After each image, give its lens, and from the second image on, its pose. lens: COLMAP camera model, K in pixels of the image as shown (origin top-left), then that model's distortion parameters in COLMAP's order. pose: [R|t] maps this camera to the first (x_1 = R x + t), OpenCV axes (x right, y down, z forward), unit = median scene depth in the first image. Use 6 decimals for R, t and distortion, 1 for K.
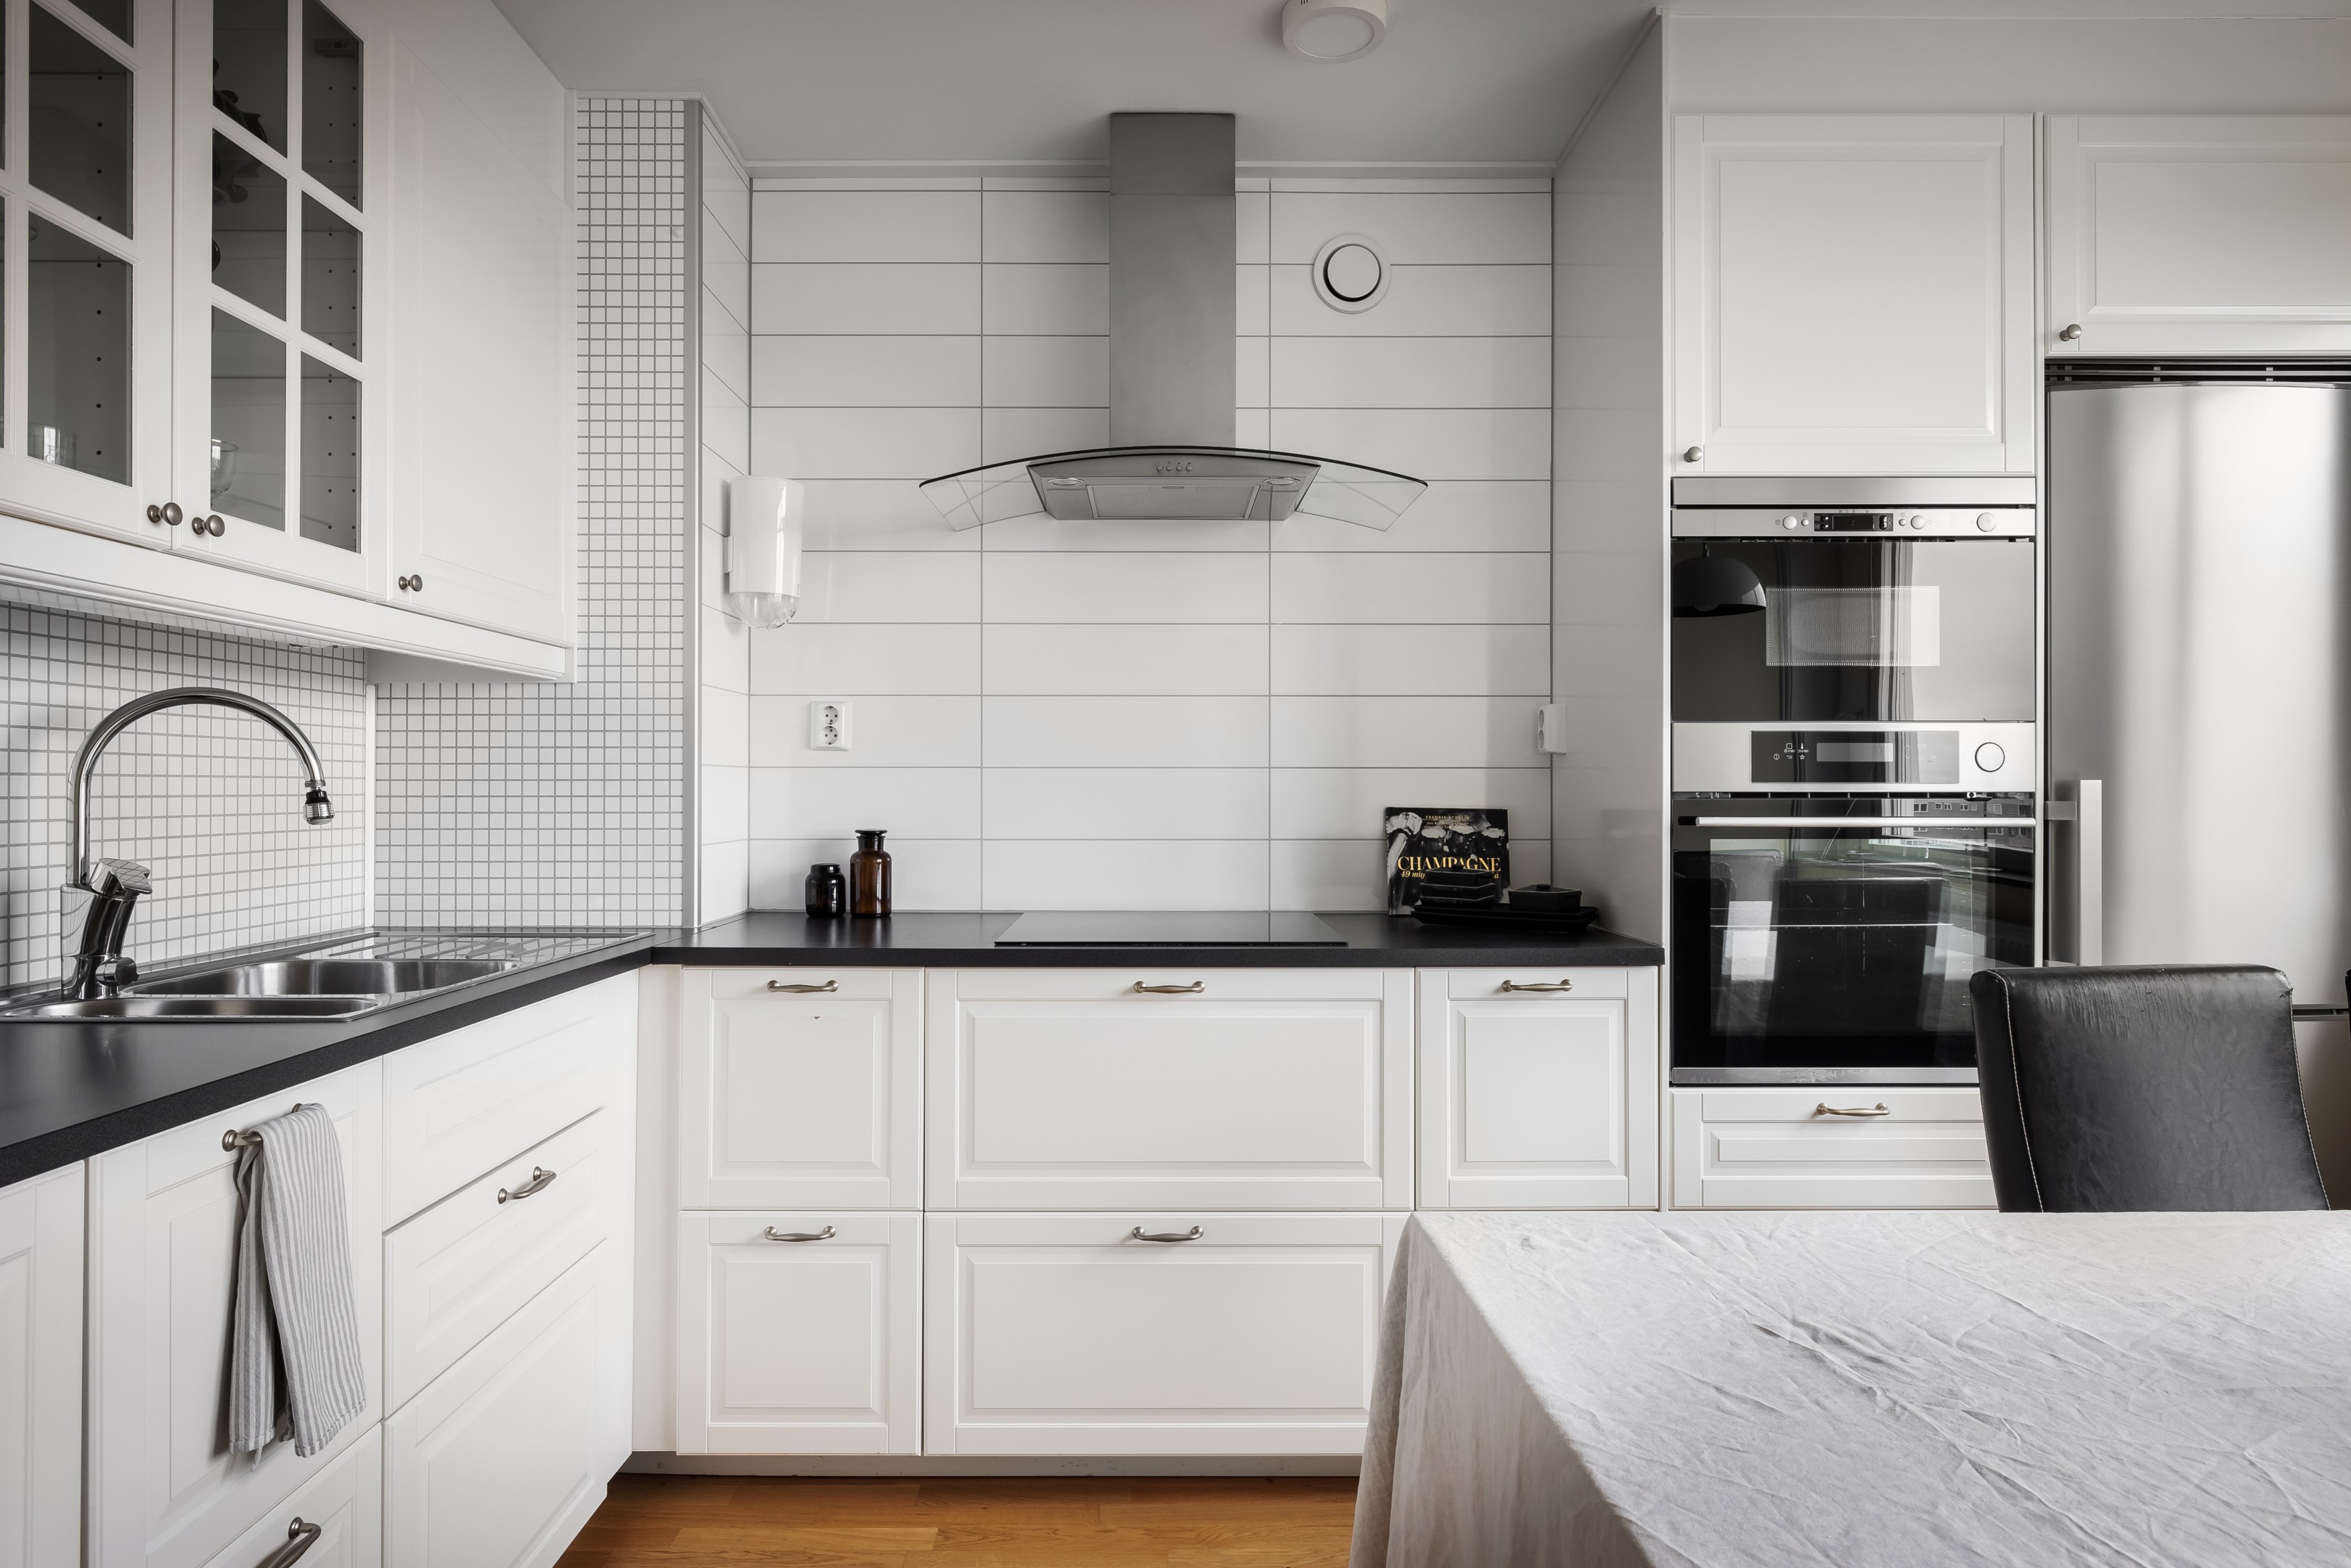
lens RADIAL K [[1358.0, 0, 1142.2], [0, 1358.0, 784.4], [0, 0, 1]] dist [-0.000989, -0.000970]
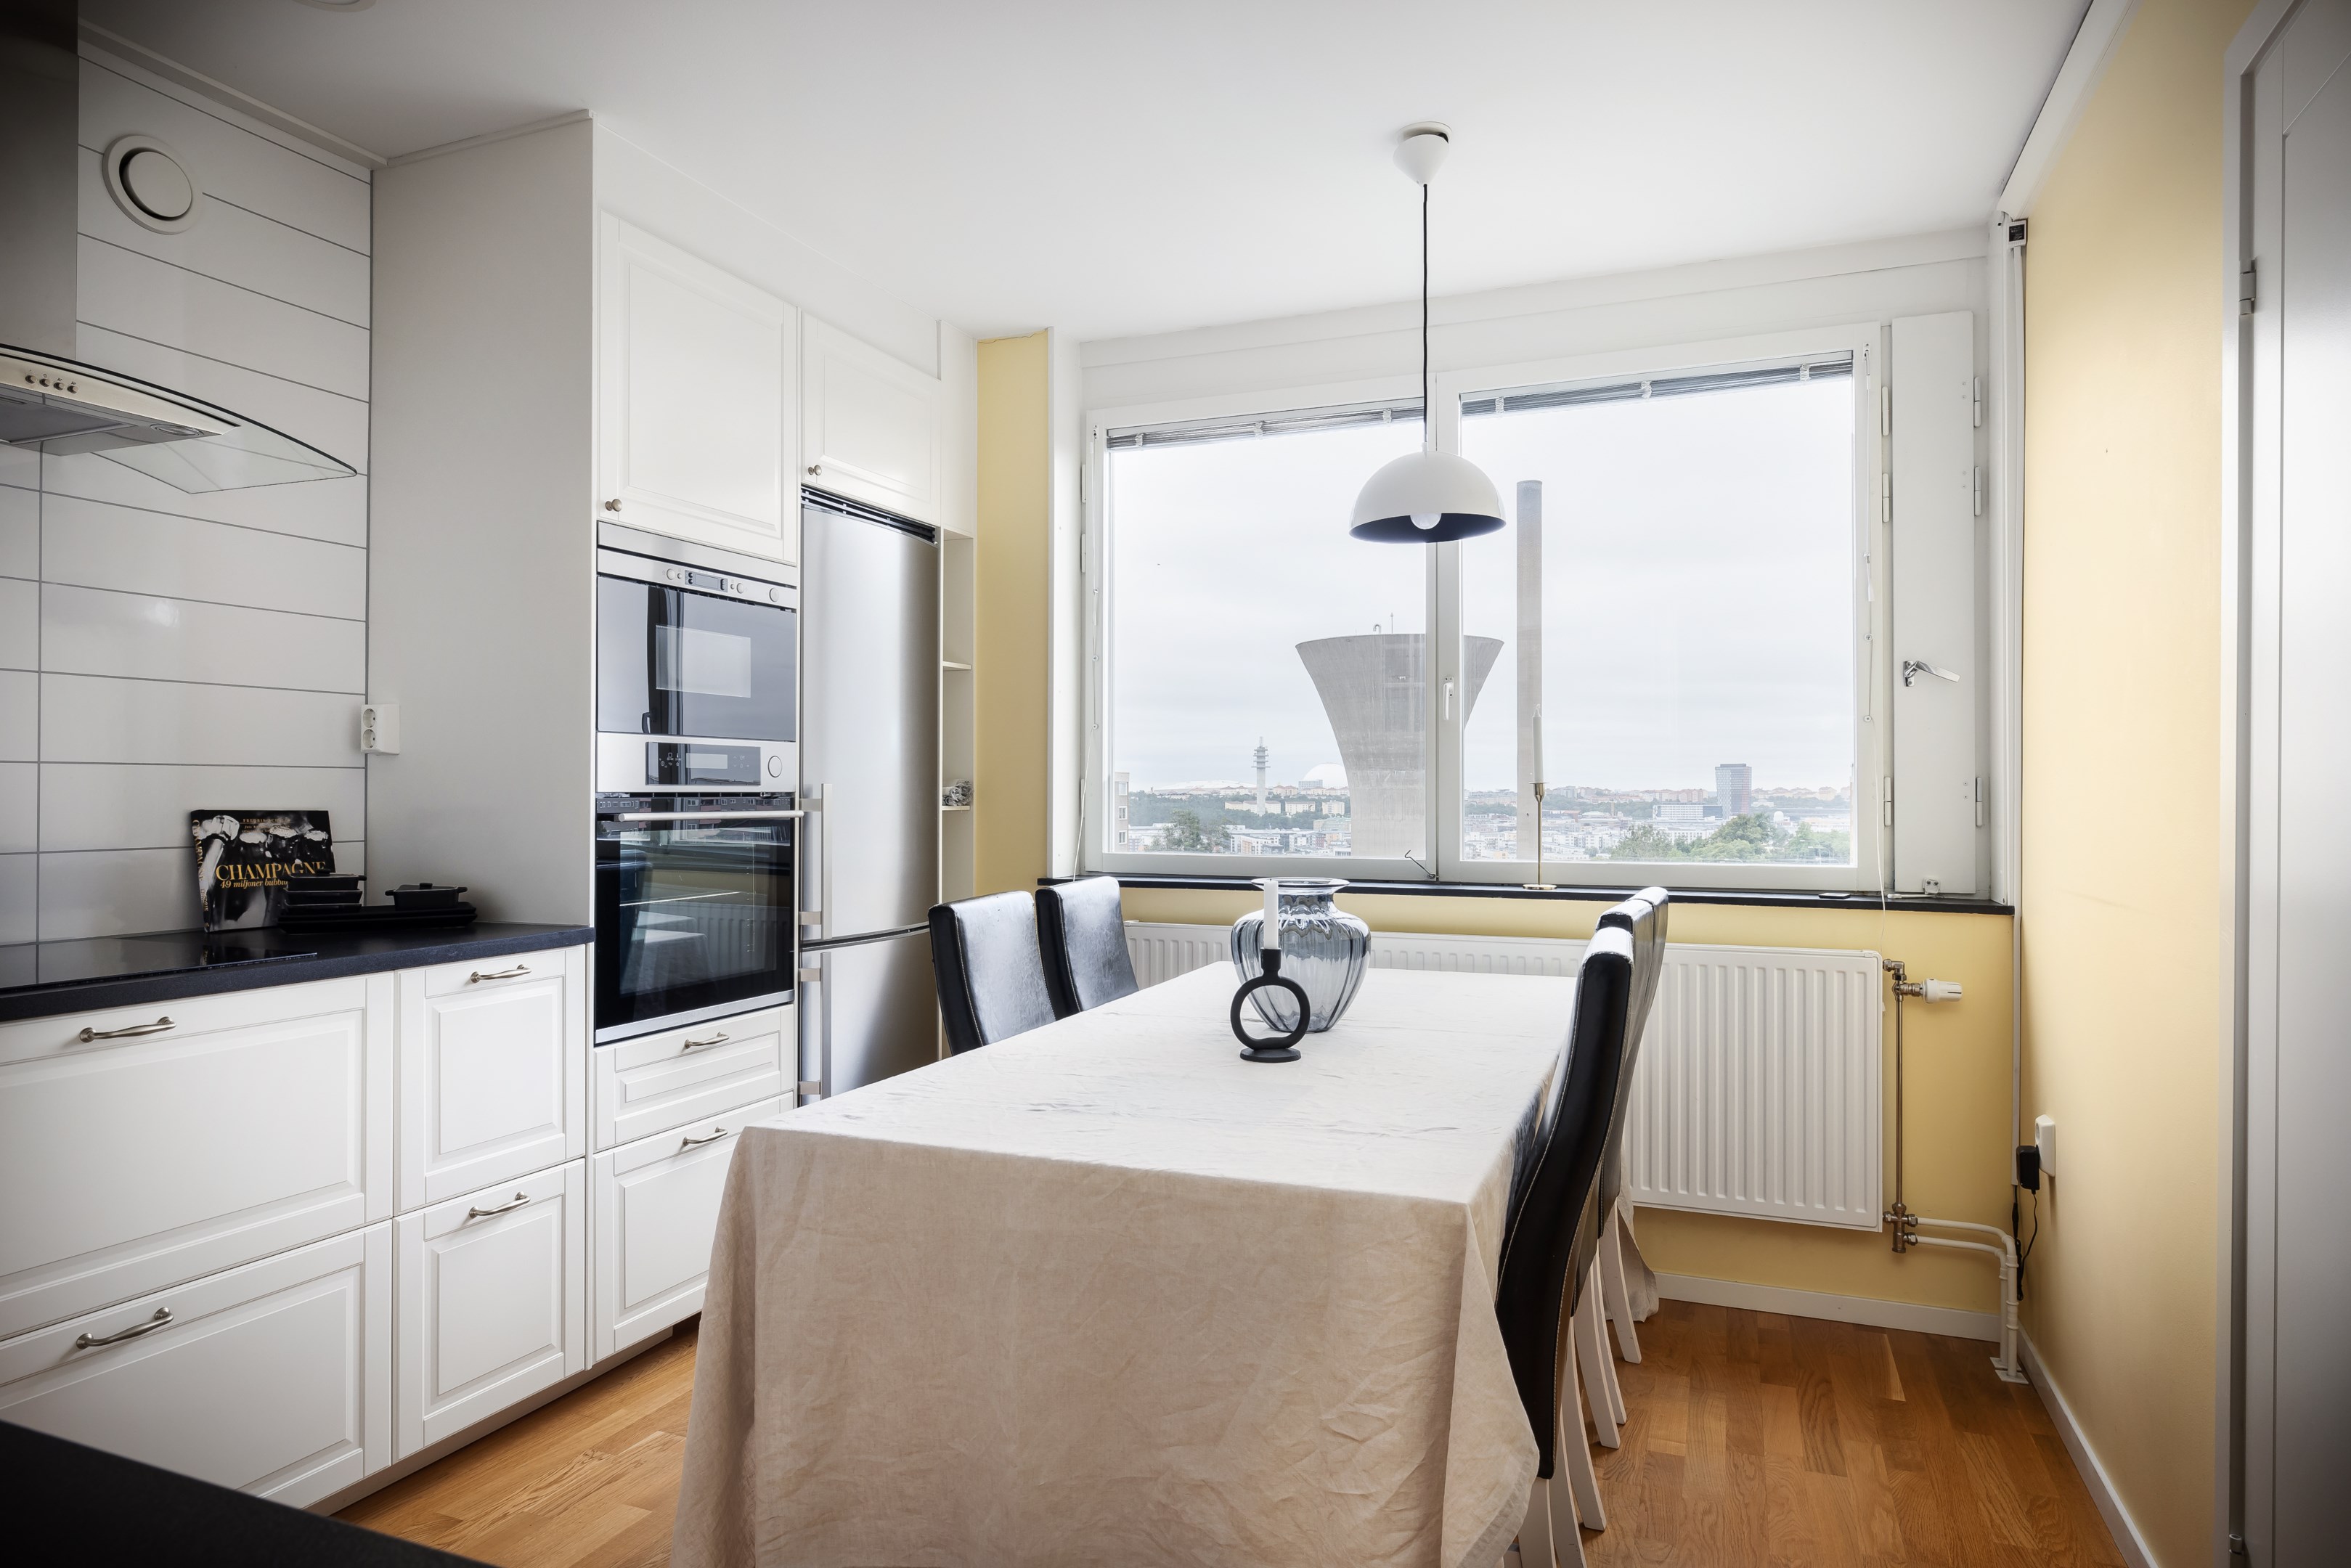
lens RADIAL K [[1422.7, 0, 1162.7], [0, 1422.7, 786.8], [0, 0, 1]] dist [-0.001032, 0.000860]
pose [[0.379519, 0.001830, 0.925182, -0.544225], [-0.004530, 0.999990, -0.000120, -0.001339], [-0.925173, -0.004146, 0.379523, 0.091227]]
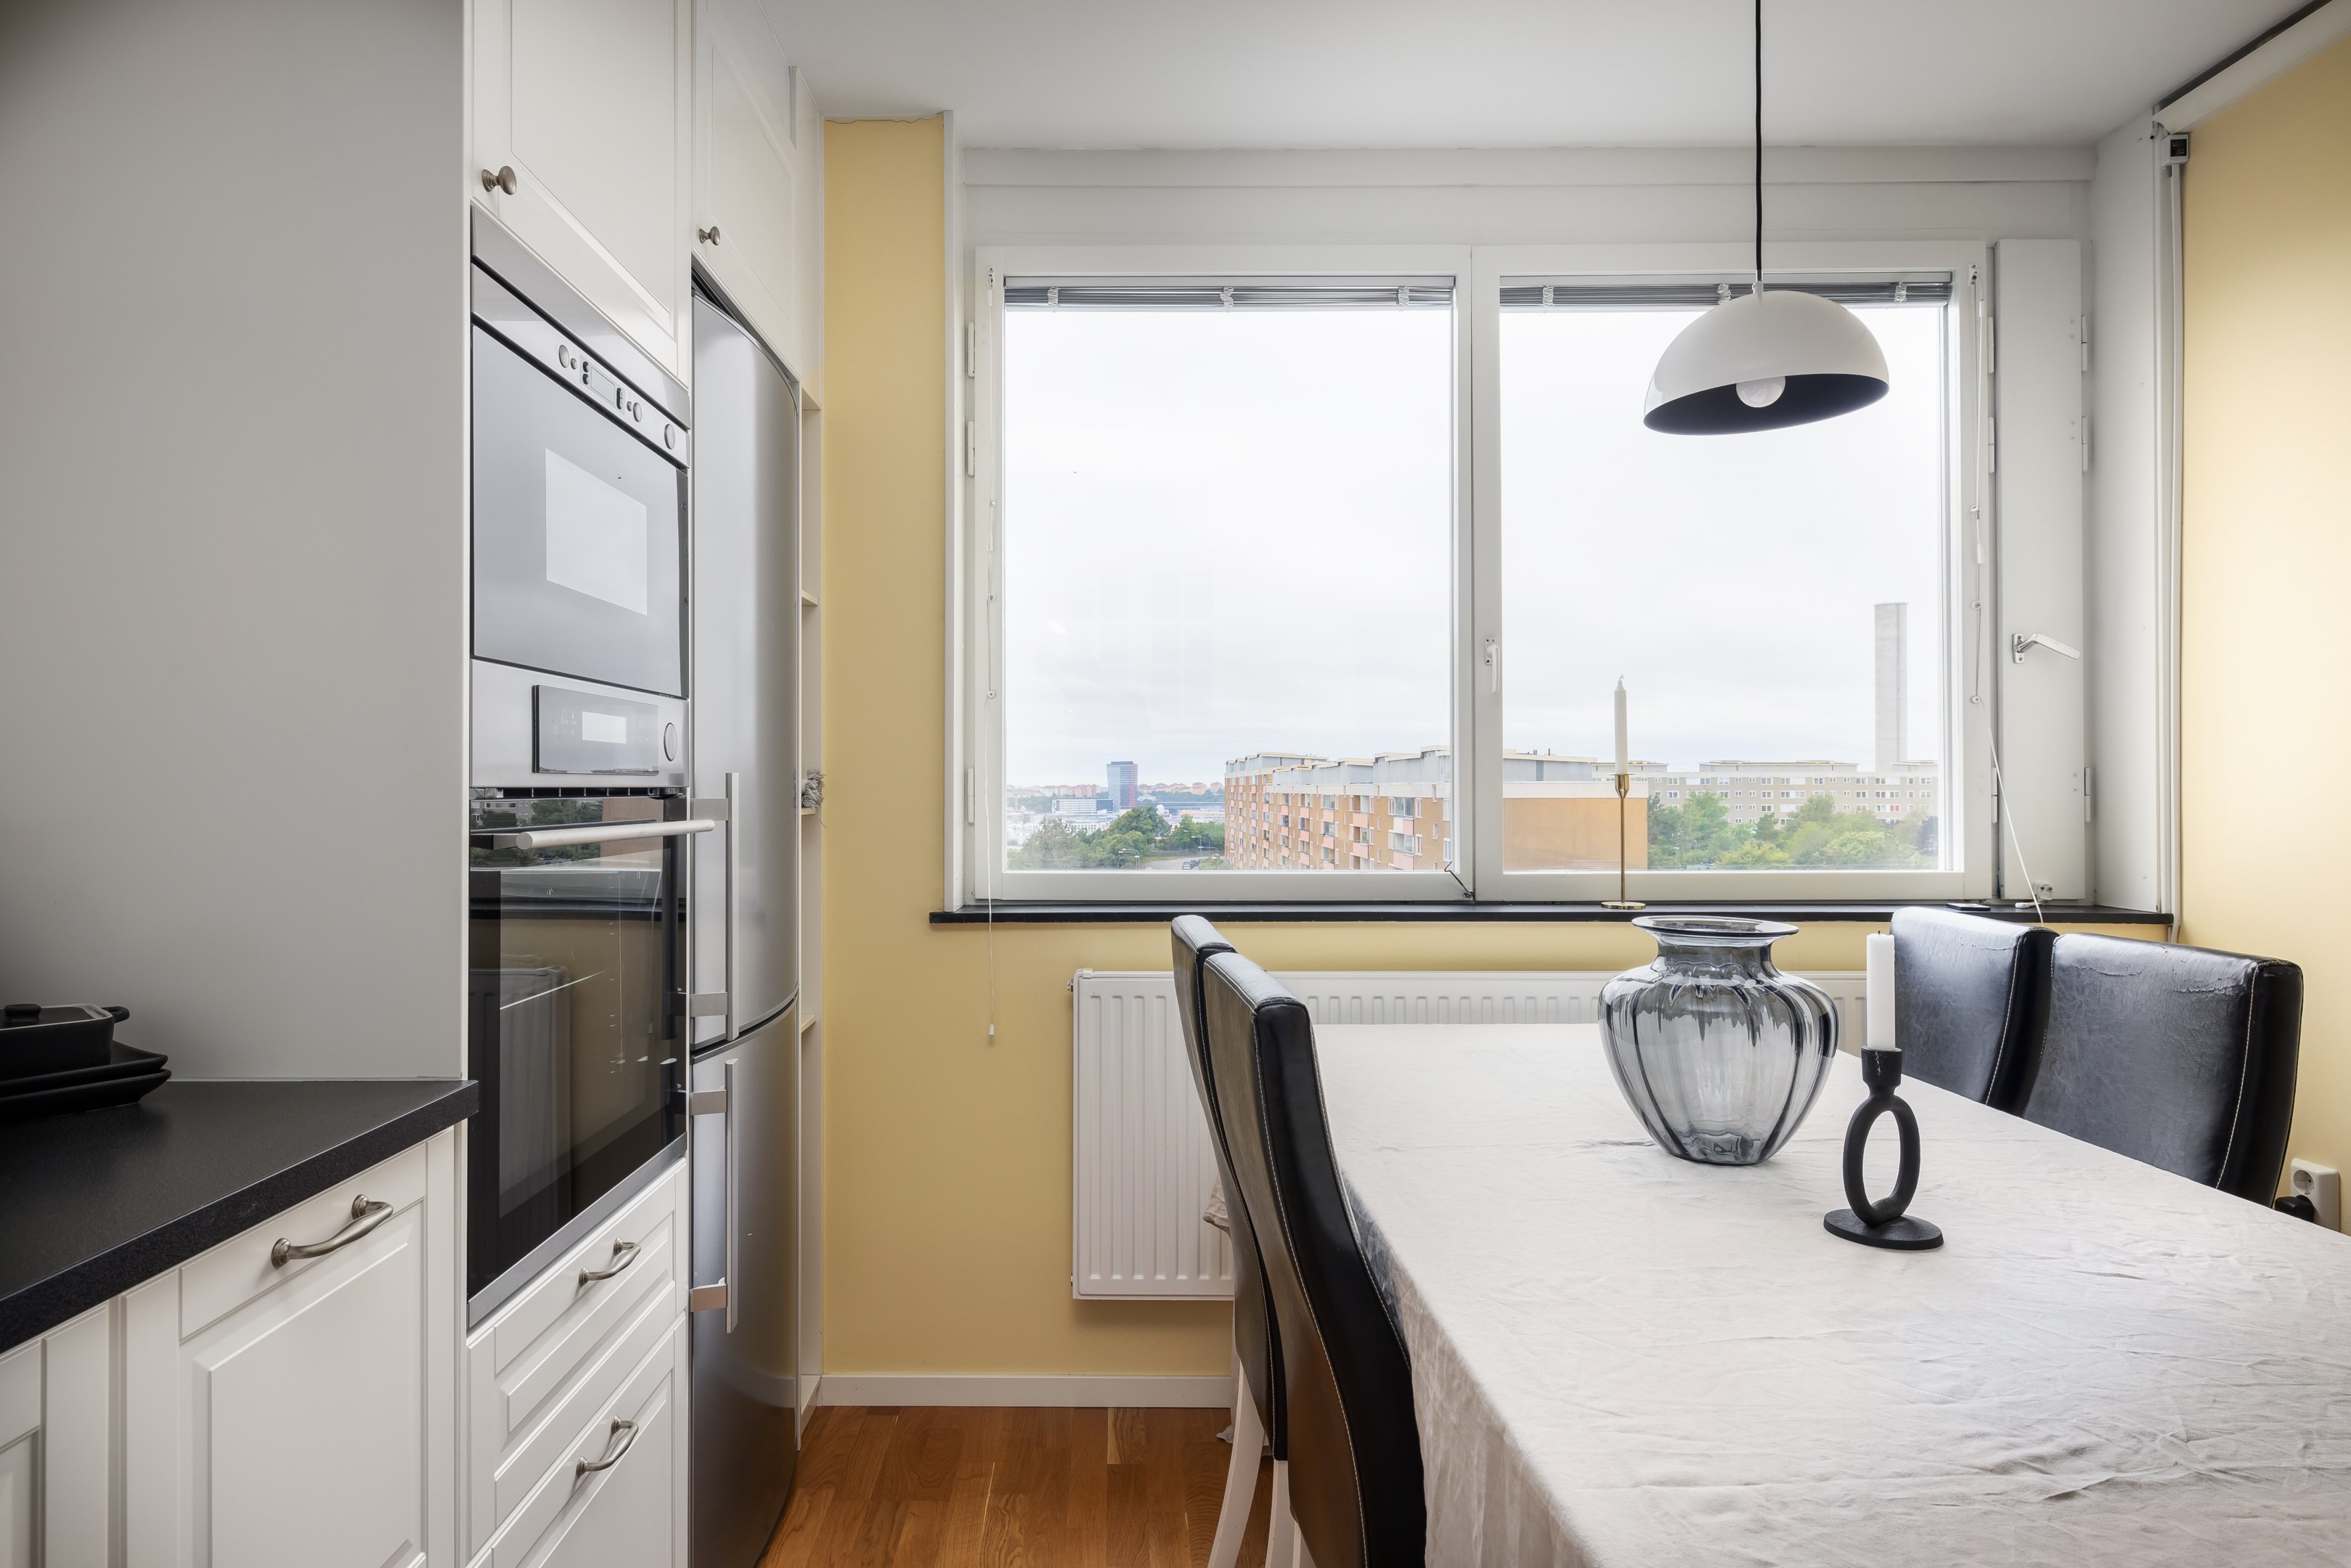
lens RADIAL K [[1368.9, 0, 1060.0], [0, 1368.9, 777.6], [0, 0, 1]] dist [0.003707, -0.003212]
pose [[0.006734, 0.005647, 0.999961, -0.150650], [-0.002861, 0.999980, -0.005628, 0.003465], [-0.999973, -0.002823, 0.006750, 0.753737]]
